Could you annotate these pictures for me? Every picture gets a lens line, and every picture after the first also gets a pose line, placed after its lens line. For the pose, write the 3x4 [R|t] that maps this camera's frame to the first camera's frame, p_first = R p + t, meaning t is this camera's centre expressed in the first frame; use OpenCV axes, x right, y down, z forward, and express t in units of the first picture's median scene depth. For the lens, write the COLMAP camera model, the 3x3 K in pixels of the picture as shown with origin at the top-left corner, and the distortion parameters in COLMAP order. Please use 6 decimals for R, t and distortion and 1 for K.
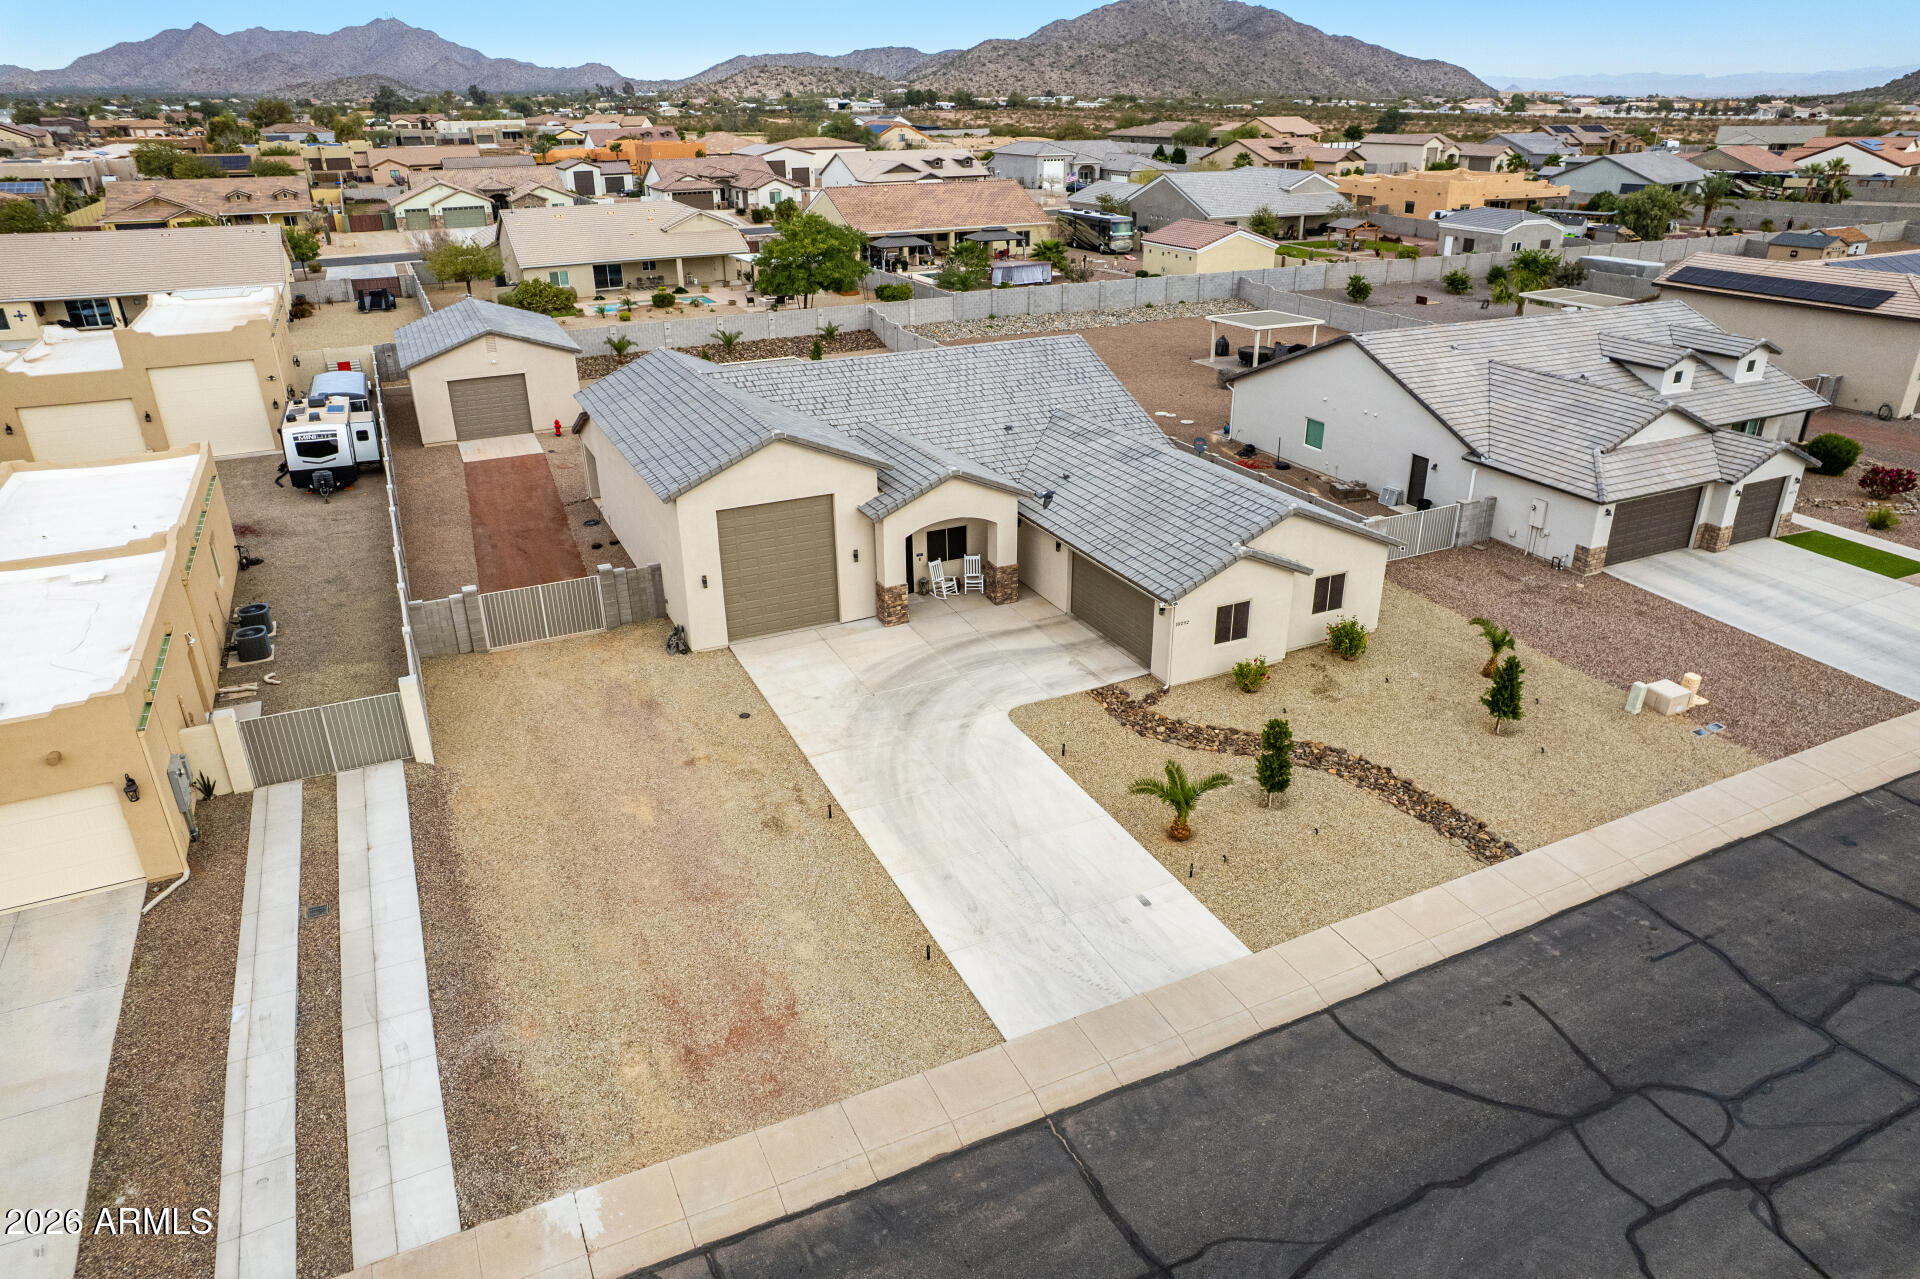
lens RADIAL K [[1229.5, 0, 961.5], [0, 1229.5, 649.8], [0, 0, 1]] dist [-0.076494, 0.068116]
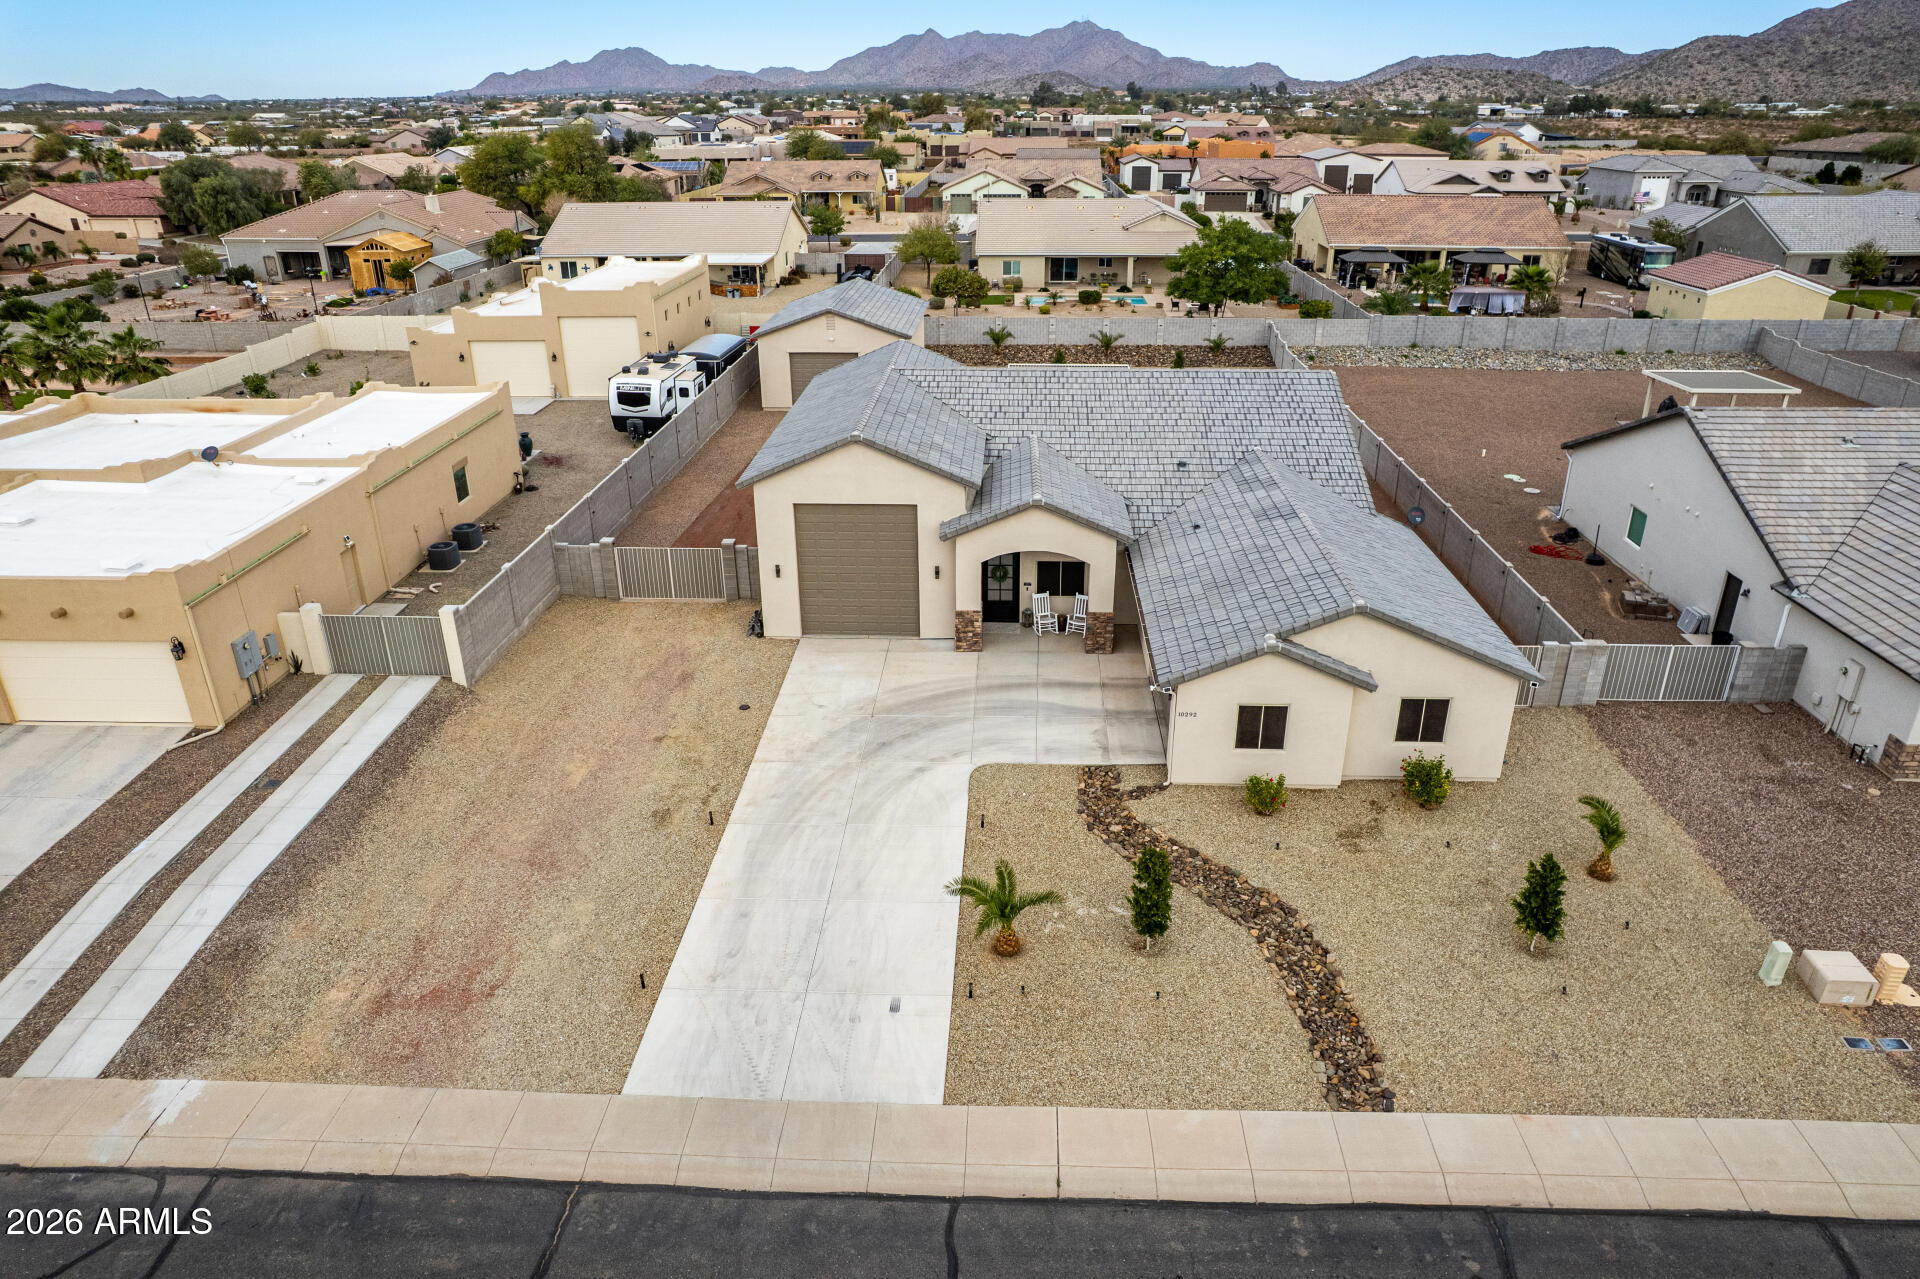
lens RADIAL K [[1229.5, 0, 961.6], [0, 1229.5, 648.1], [0, 0, 1]] dist [-0.076494, 0.068116]
pose [[0.881834, 0.198716, -0.427646, 0.375183], [-0.199270, 0.978957, 0.043989, -0.069032], [0.427388, 0.046426, 0.902875, 0.155107]]
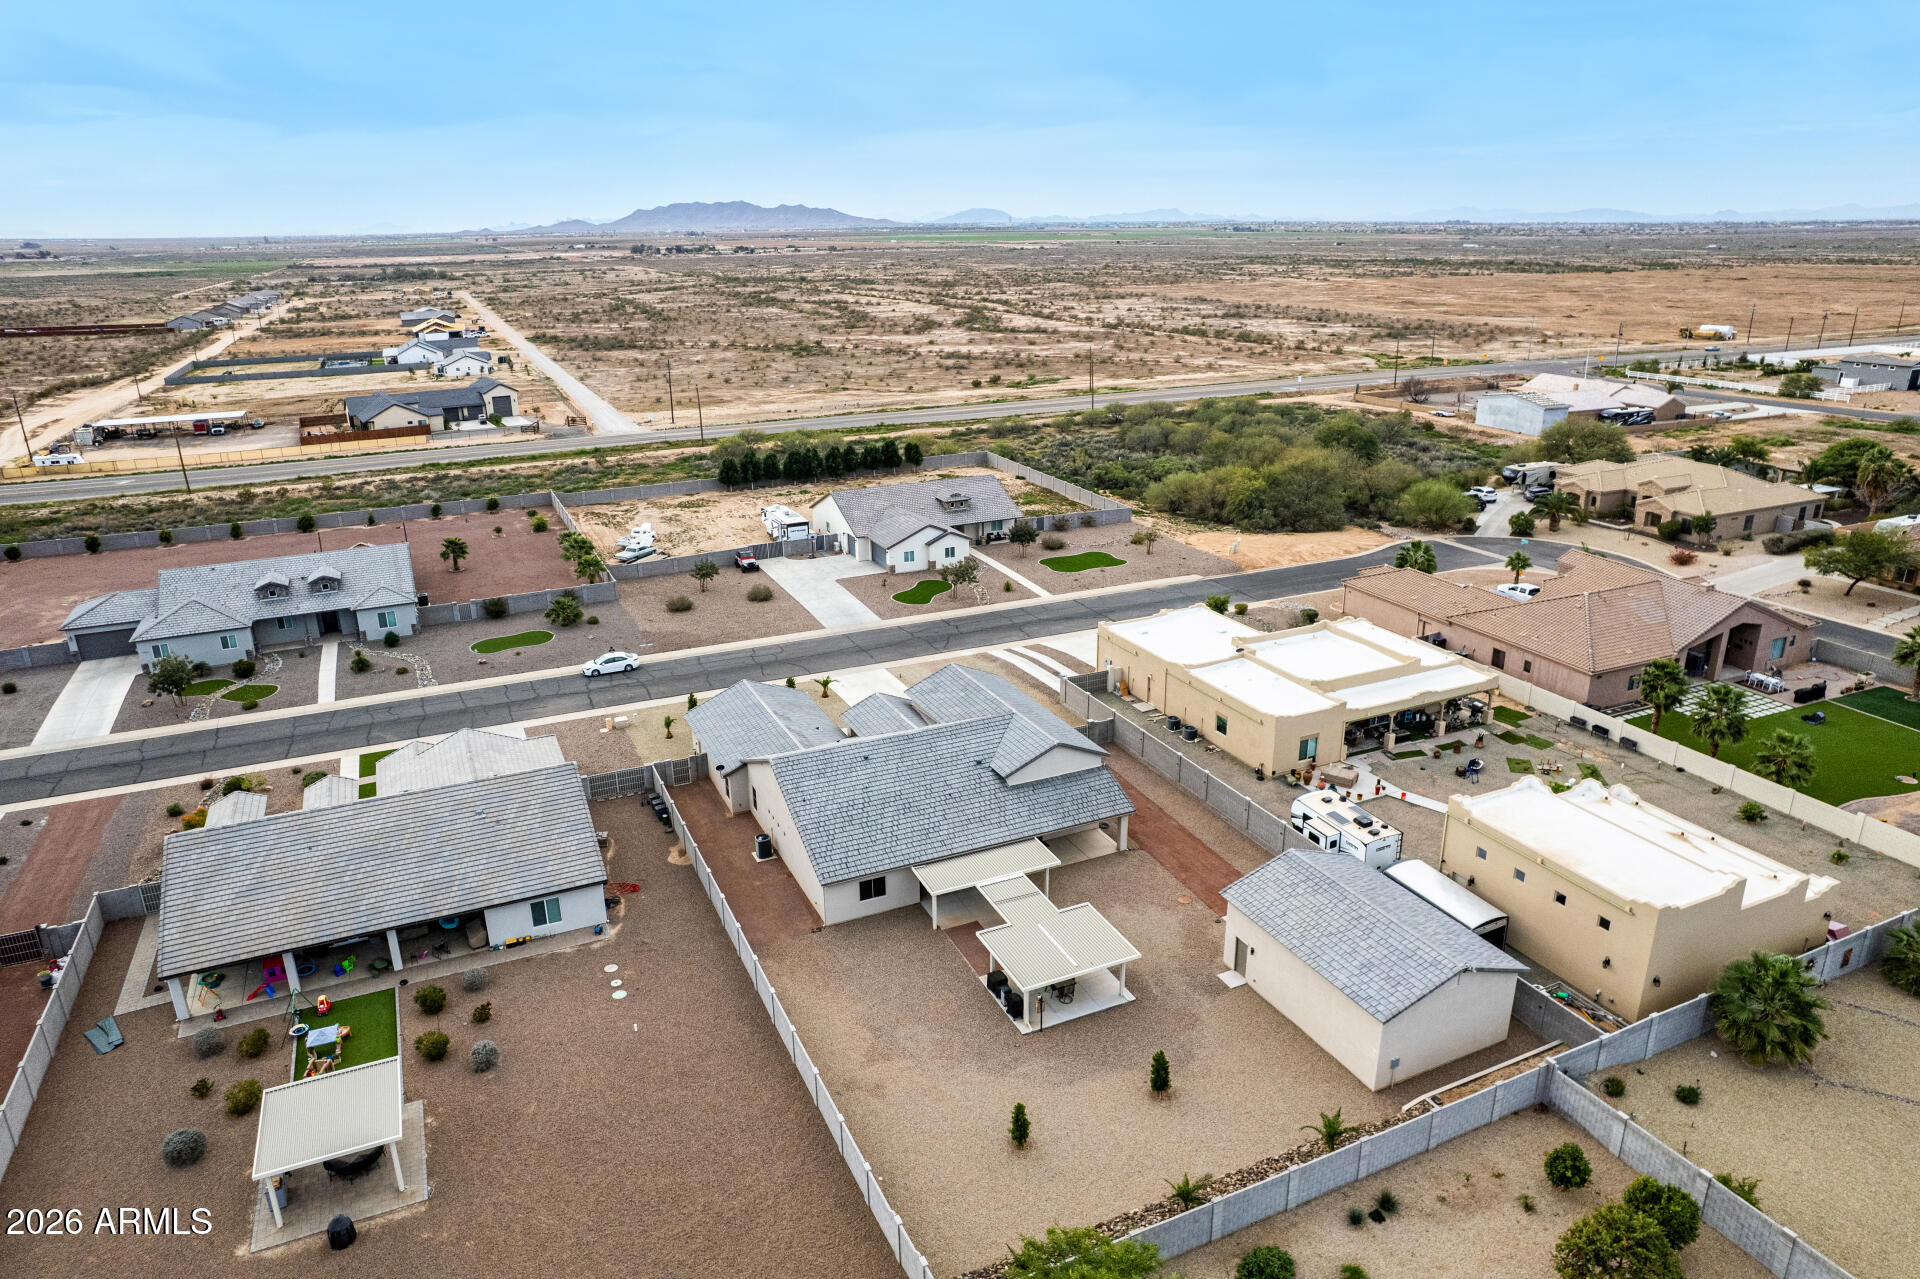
lens RADIAL K [[1229.5, 0, 971.3], [0, 1229.5, 644.8], [0, 0, 1]] dist [-0.076494, 0.068116]
pose [[-0.999753, 0.019227, 0.011129, -0.212666], [0.021572, 0.720500, 0.693120, -1.820447], [0.005308, 0.693189, -0.720737, 2.648829]]
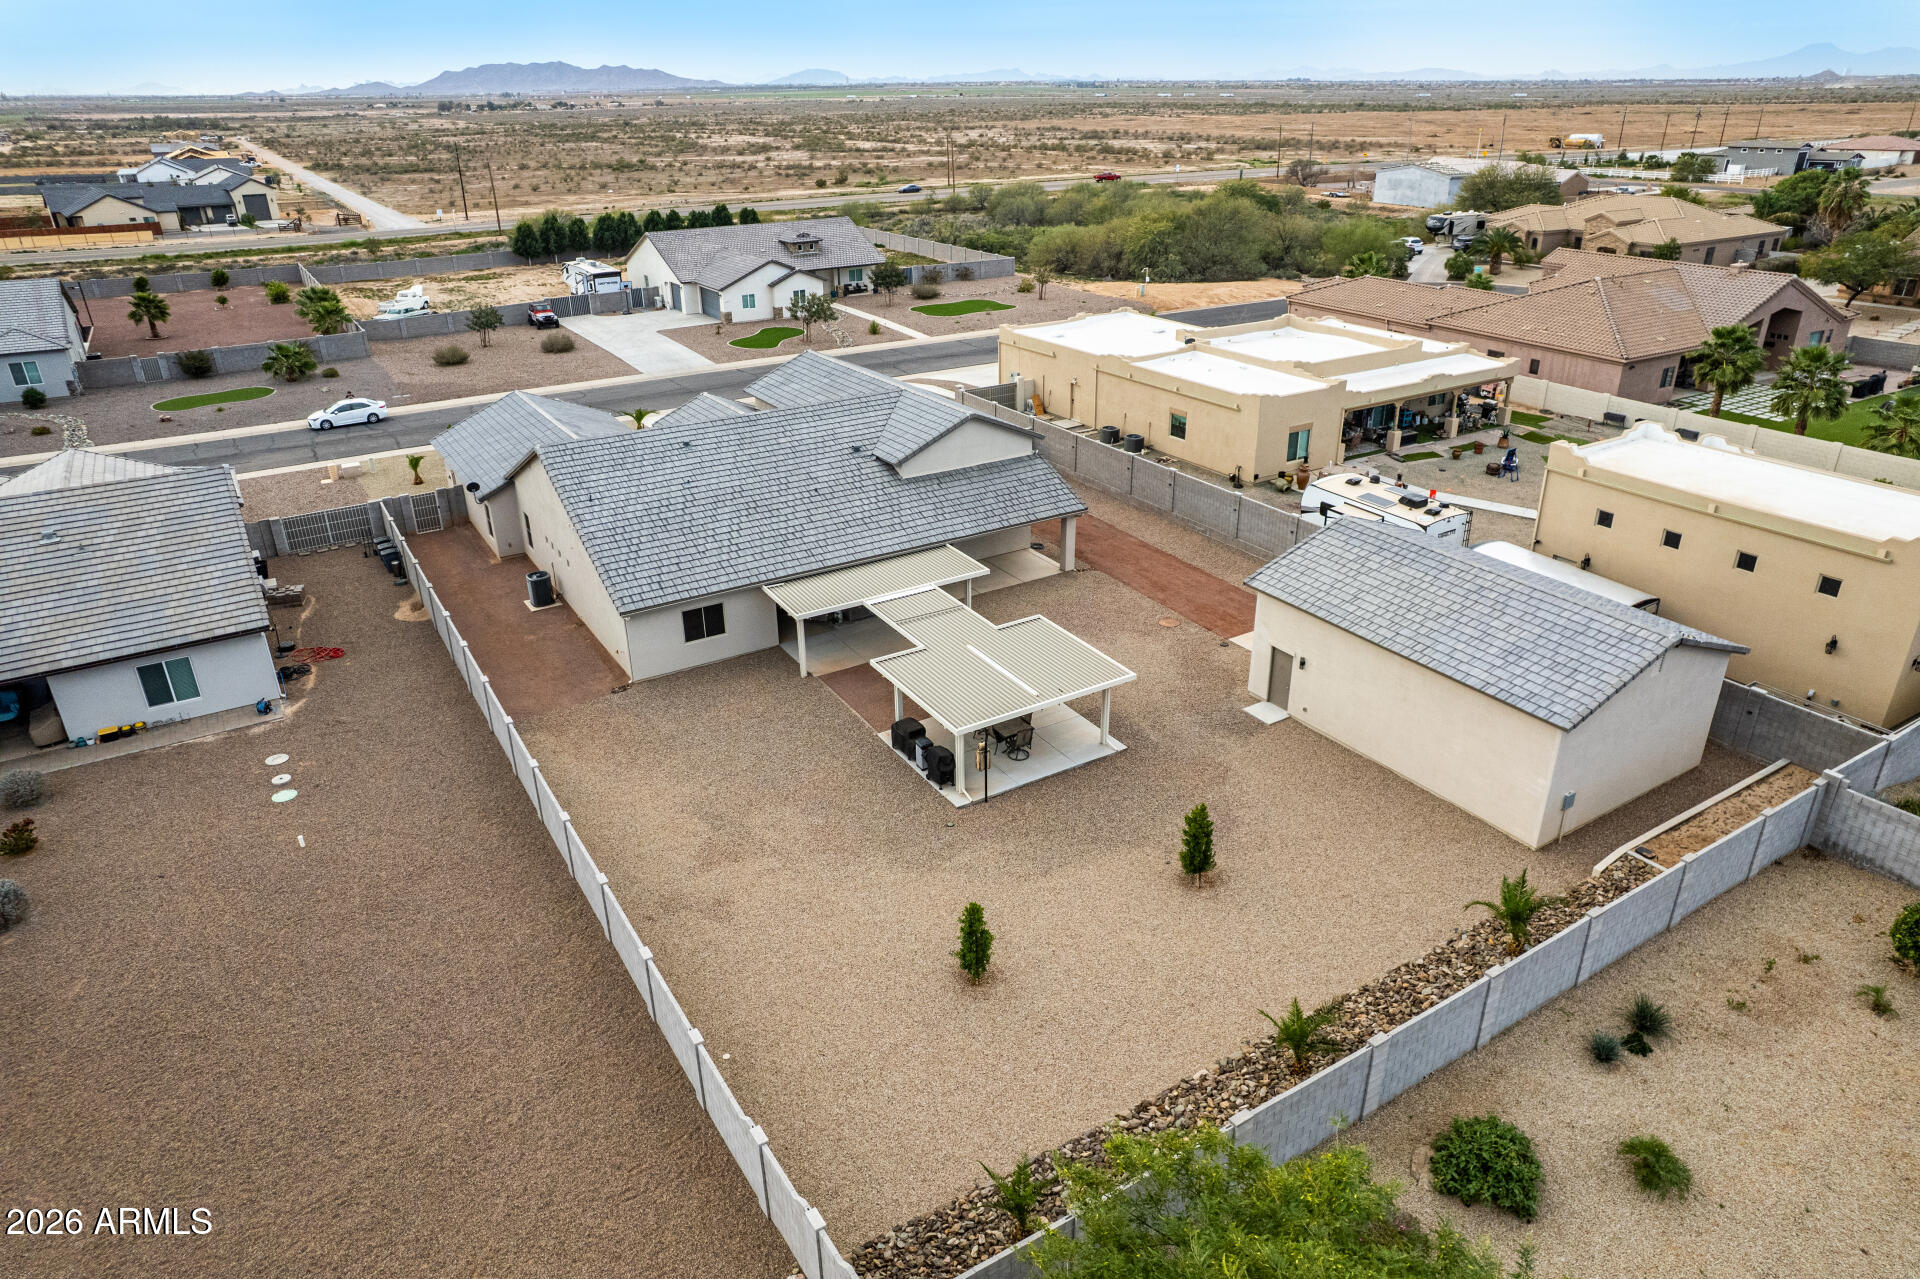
lens RADIAL K [[1229.5, 0, 968.4], [0, 1229.5, 636.2], [0, 0, 1]] dist [-0.076494, 0.068116]
pose [[-0.992917, 0.068749, -0.096896, -0.176546], [-0.028430, 0.654387, 0.755625, -1.190487], [0.115356, 0.753028, -0.647798, 2.390634]]
